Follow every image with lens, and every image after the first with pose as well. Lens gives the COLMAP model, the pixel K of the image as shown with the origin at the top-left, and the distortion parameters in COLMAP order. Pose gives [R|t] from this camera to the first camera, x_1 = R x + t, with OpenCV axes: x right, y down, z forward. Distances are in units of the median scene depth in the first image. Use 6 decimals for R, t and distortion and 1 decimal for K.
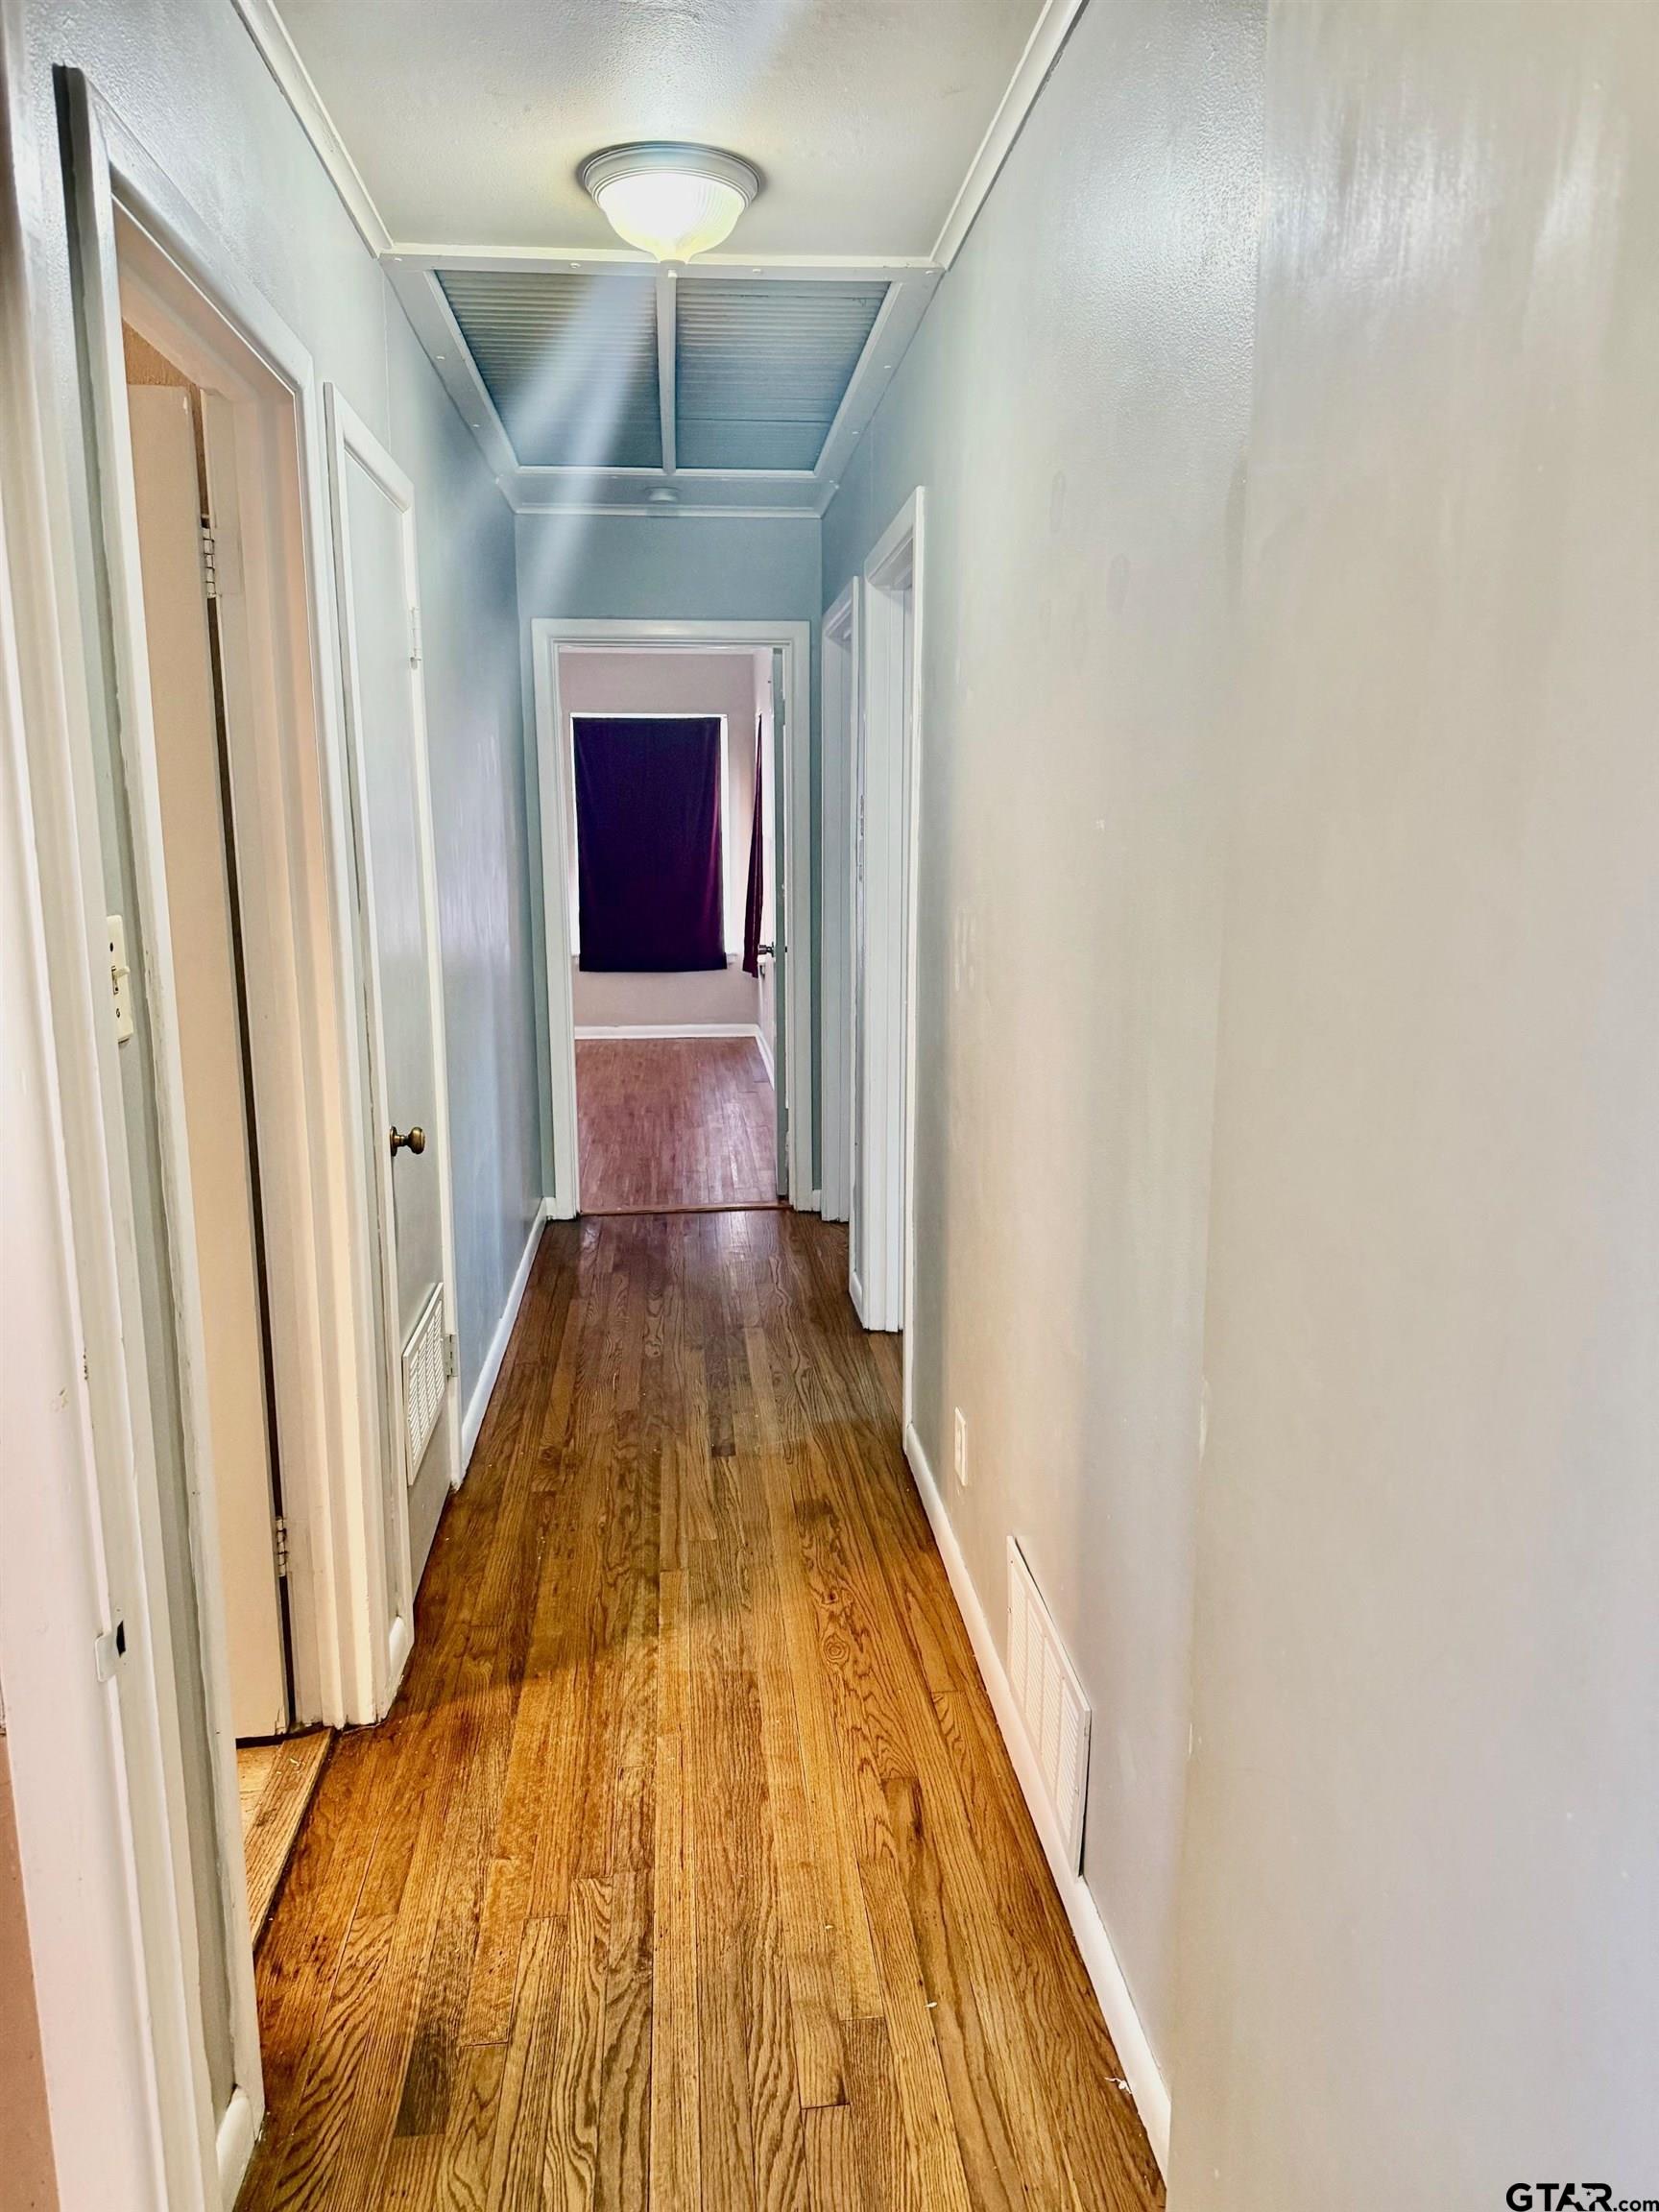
lens RADIAL K [[1556.6, 0, 823.3], [0, 1556.6, 1130.9], [0, 0, 1]] dist [0.058149, -0.070998]
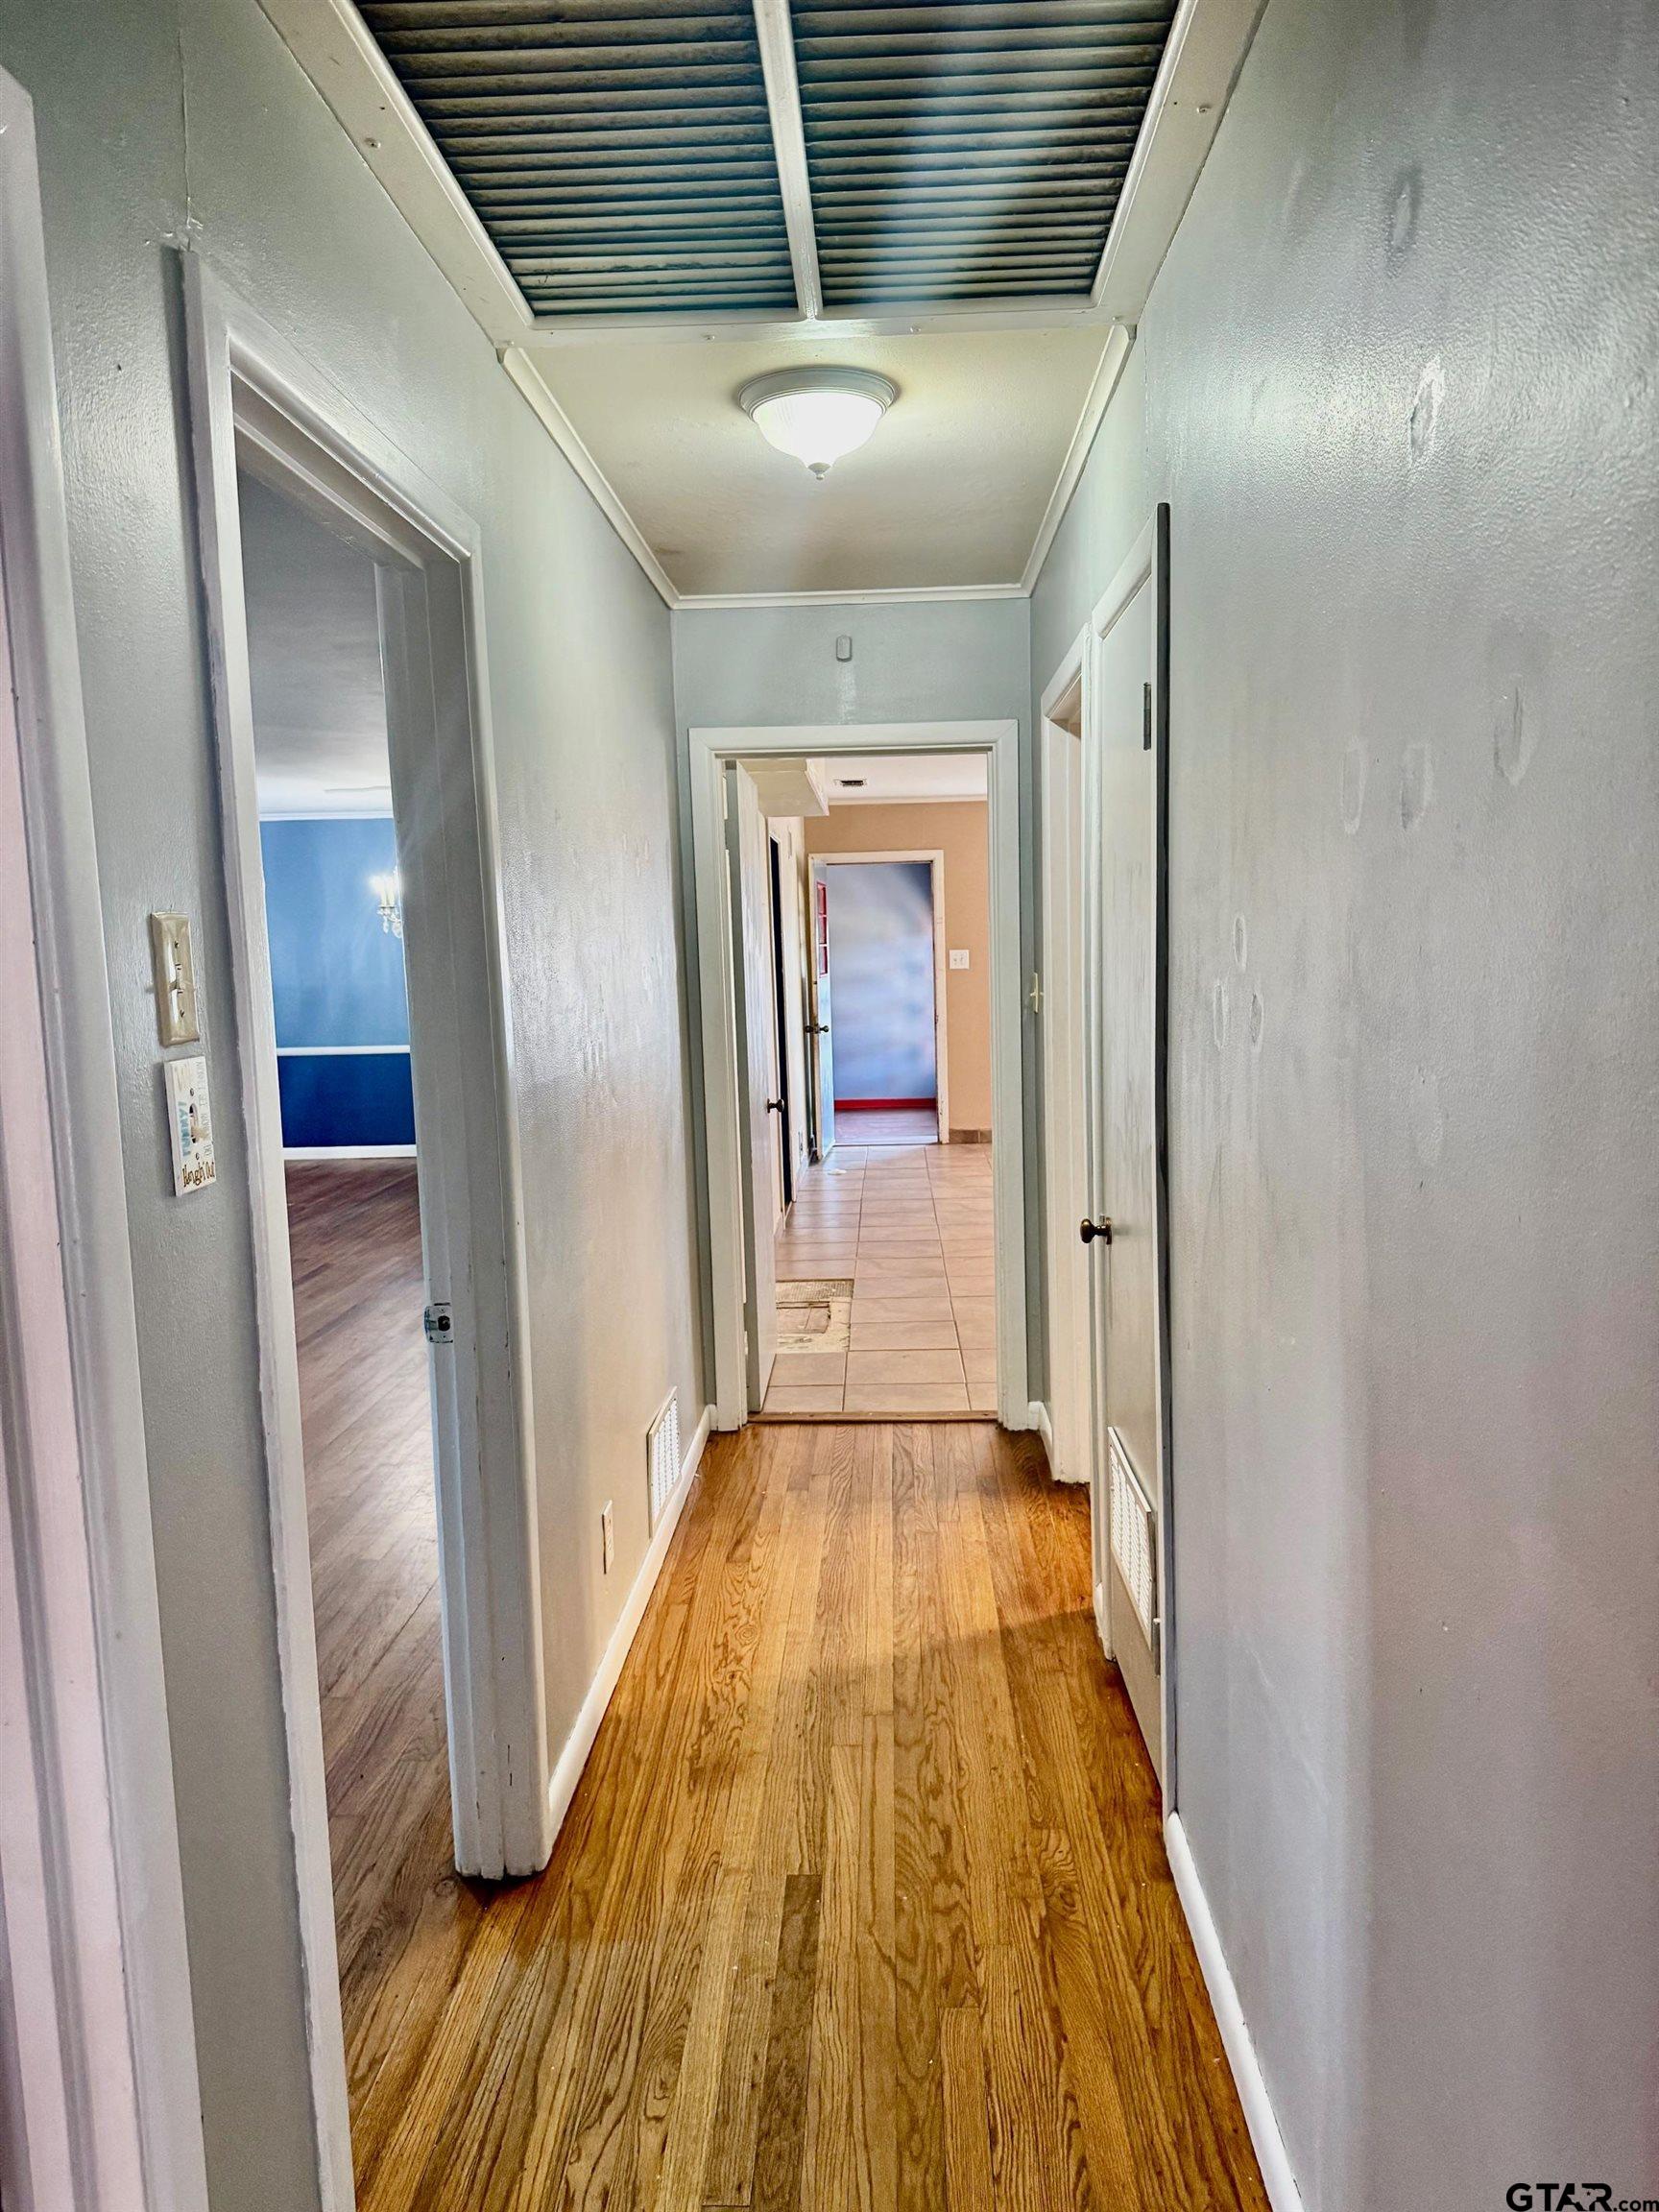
lens RADIAL K [[1556.6, 0, 823.3], [0, 1556.6, 1130.9], [0, 0, 1]] dist [0.058149, -0.070998]
pose [[-0.990243, 0.014396, 0.138608, -0.201054], [0.057333, 0.948657, 0.311066, -0.369562], [-0.127013, 0.315978, -0.940226, 1.799818]]
